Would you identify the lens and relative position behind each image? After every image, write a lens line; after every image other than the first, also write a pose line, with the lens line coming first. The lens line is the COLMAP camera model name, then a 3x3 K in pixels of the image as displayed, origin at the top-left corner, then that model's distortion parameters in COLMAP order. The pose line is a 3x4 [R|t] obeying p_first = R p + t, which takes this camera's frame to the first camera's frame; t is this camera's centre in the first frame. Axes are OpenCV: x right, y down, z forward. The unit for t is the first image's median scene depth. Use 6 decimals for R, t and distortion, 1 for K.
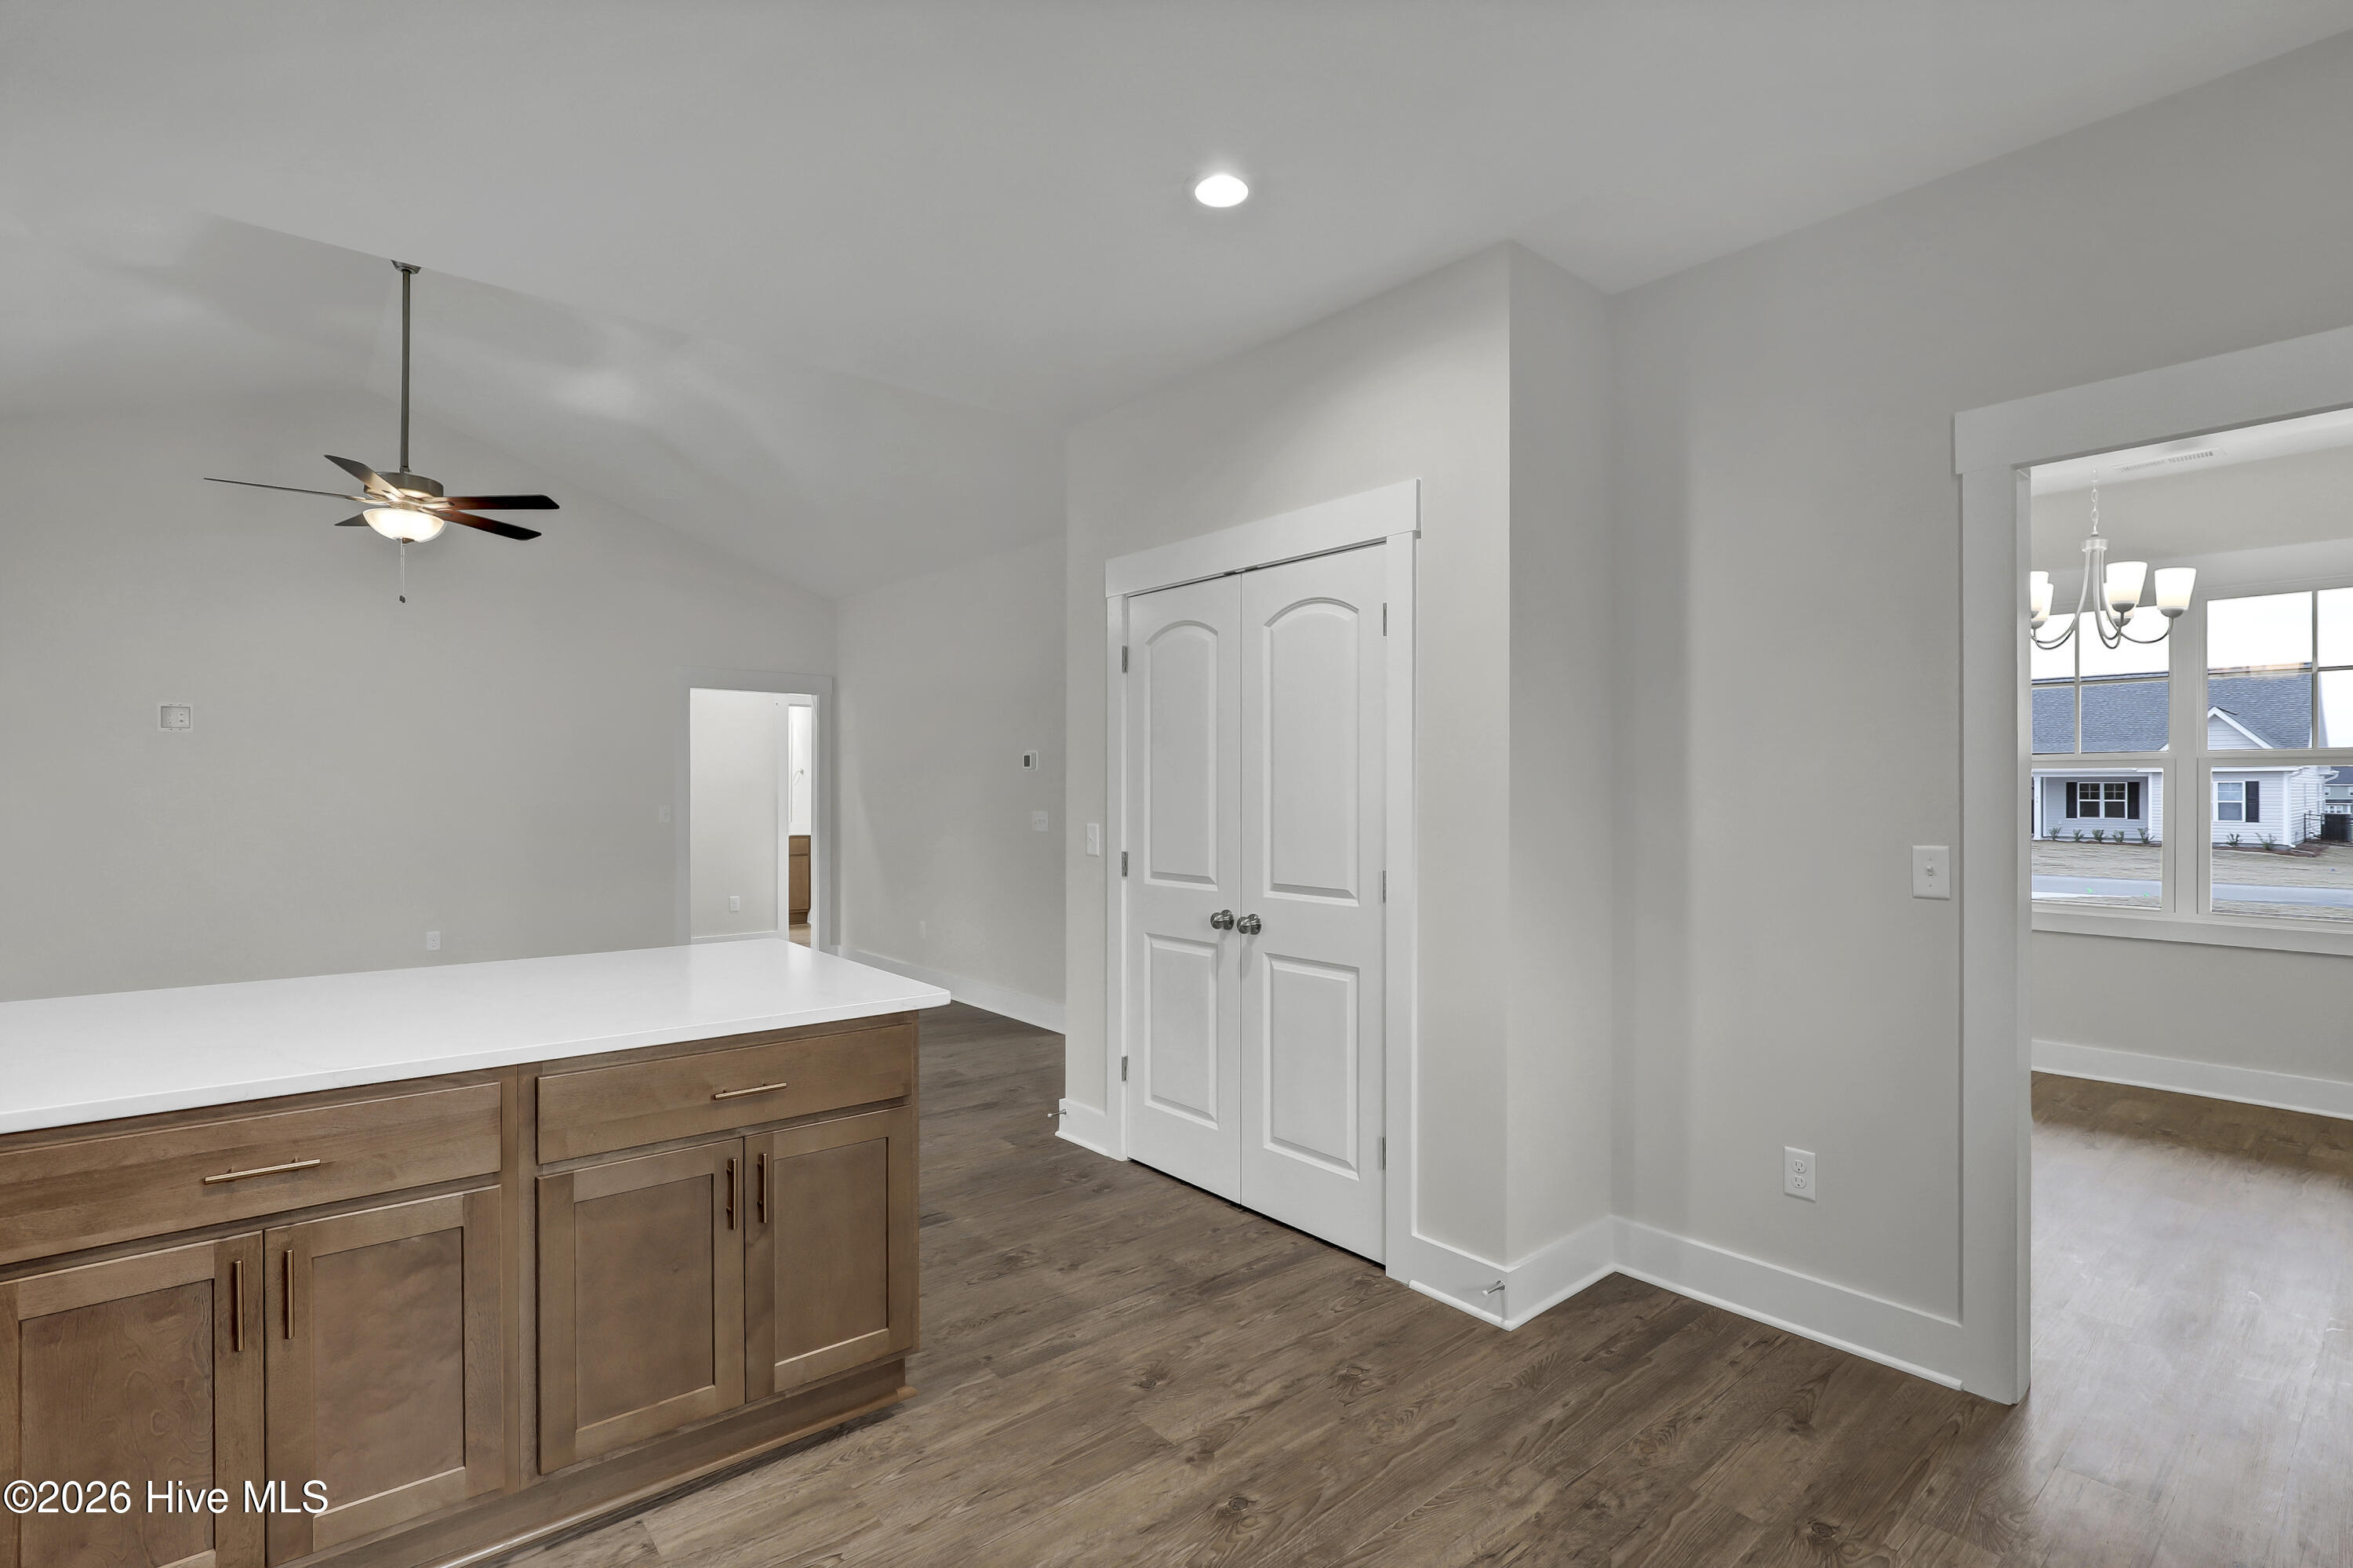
lens RADIAL K [[1102.4, 0, 1184.6], [0, 1102.4, 785.9], [0, 0, 1]] dist [-0.015518, 0.005866]
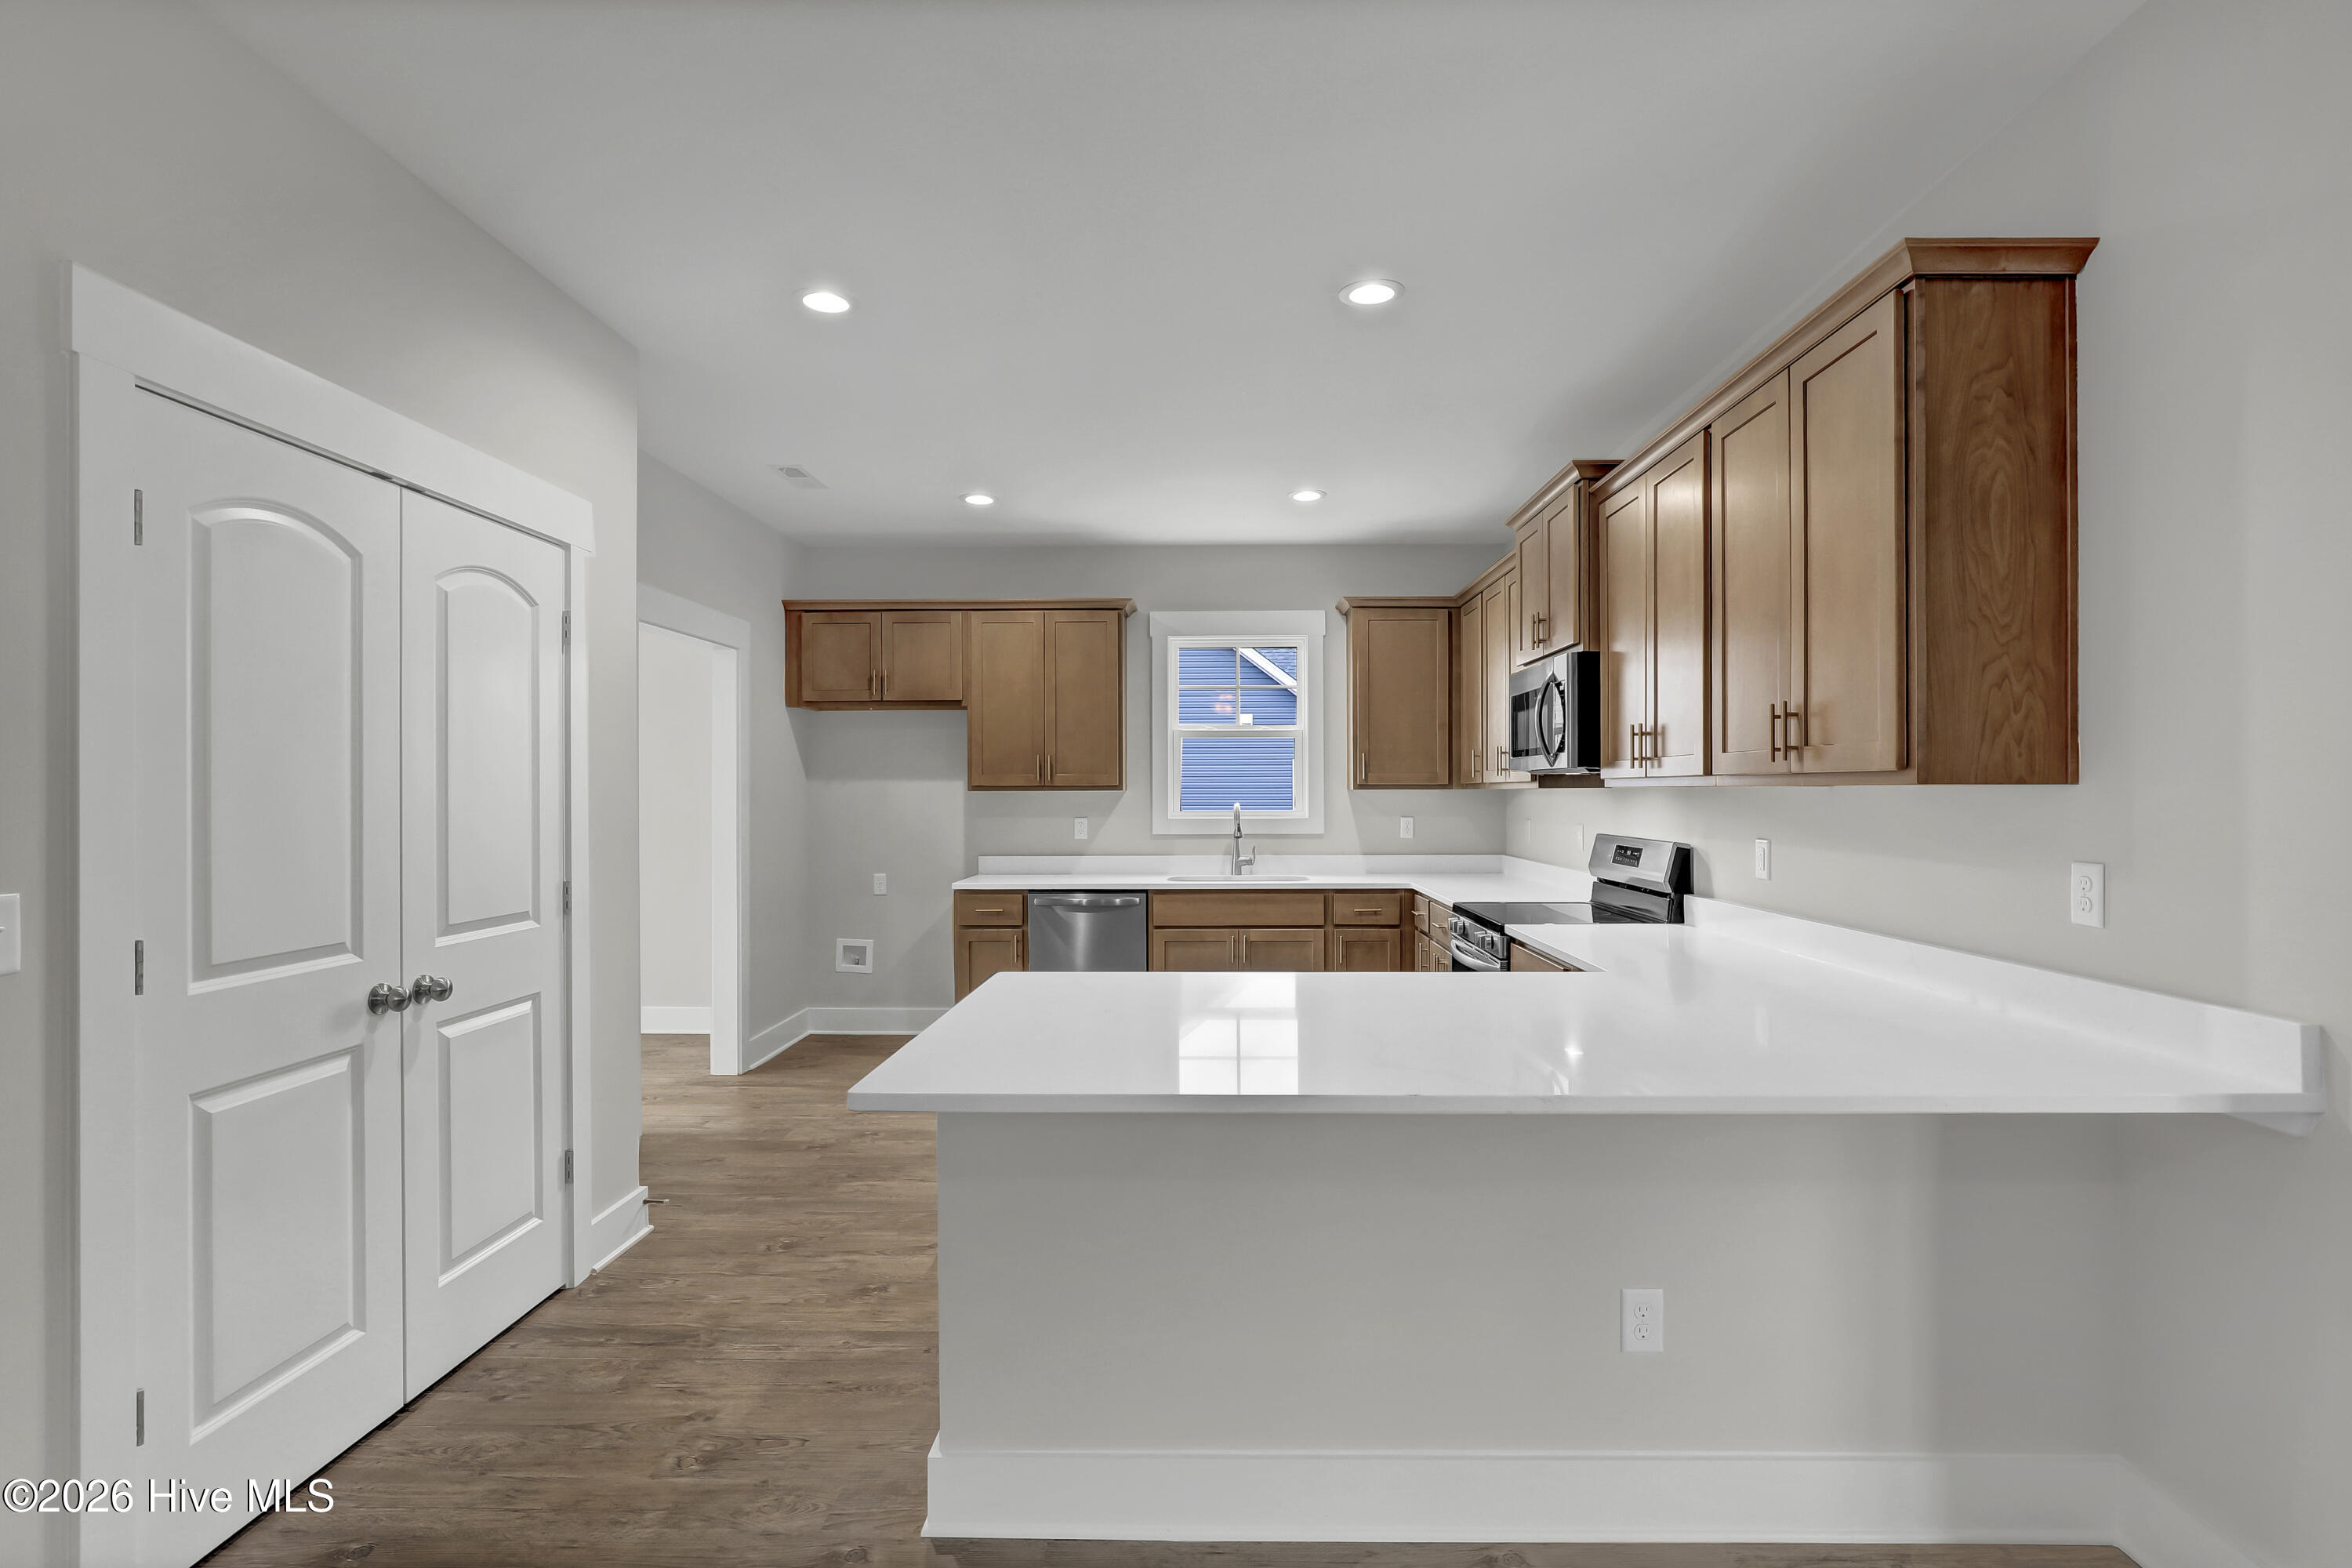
lens RADIAL K [[1101.9, 0, 1177.0], [0, 1101.9, 792.0], [0, 0, 1]] dist [-0.015518, 0.005866]
pose [[-0.738803, 0.006065, 0.673894, -0.900447], [0.008096, 0.999967, -0.000124, 0.001179], [-0.673873, 0.005364, -0.738828, 1.376899]]
